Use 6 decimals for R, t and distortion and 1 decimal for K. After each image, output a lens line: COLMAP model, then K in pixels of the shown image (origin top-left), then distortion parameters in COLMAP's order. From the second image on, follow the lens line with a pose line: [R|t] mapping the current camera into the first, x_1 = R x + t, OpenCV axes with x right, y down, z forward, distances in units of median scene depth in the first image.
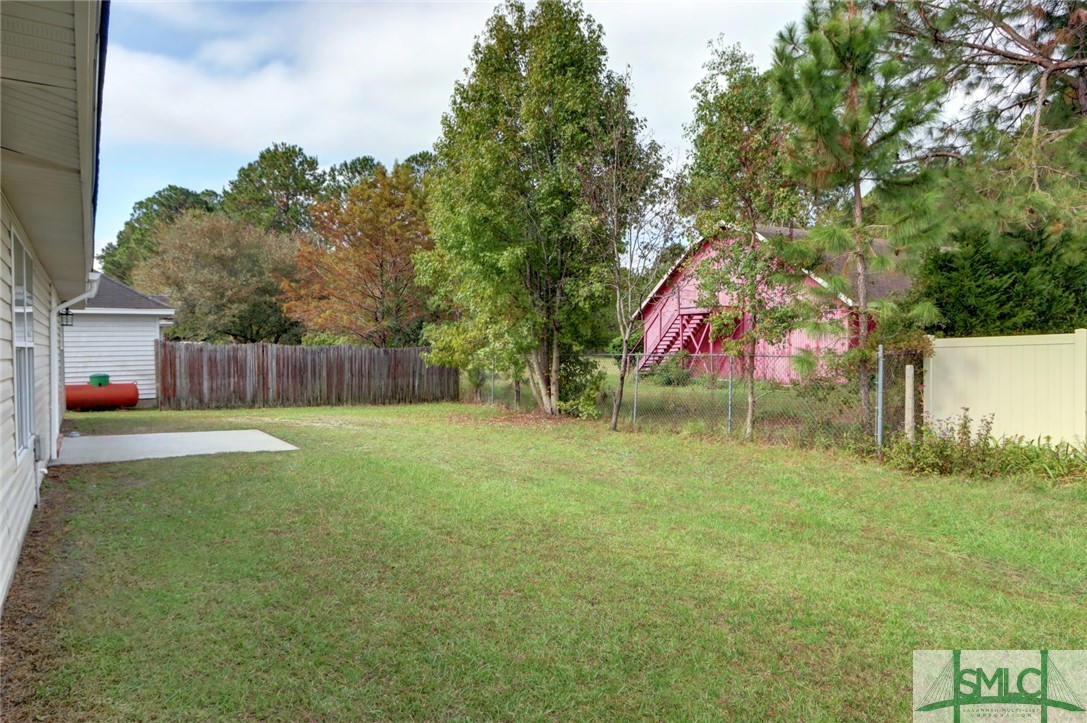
lens RADIAL K [[676.8, 0, 452.4], [0, 676.8, 369.3], [0, 0, 1]] dist [-0.002826, -0.000556]
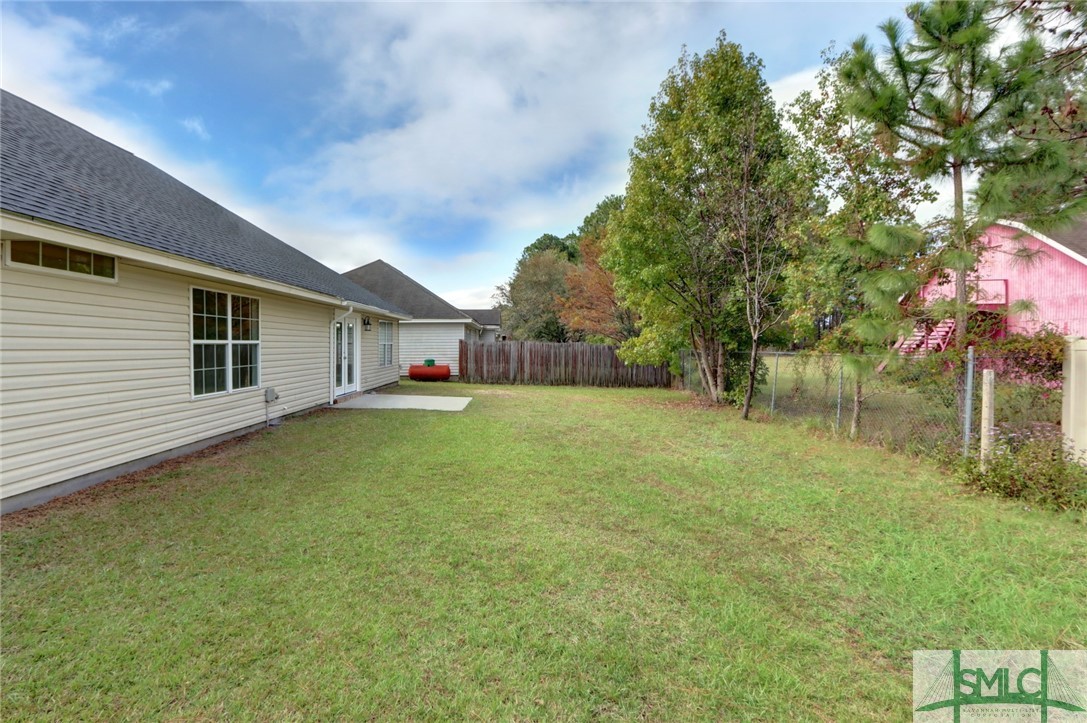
lens RADIAL K [[514.5, 0, 546.3], [0, 514.5, 357.2], [0, 0, 1]] dist [0.016318, 0.000284]
pose [[0.849116, 0.020935, -0.527791, 0.367370], [-0.023499, 0.999722, 0.001850, -0.006406], [0.527684, 0.010832, 0.849372, 0.079787]]
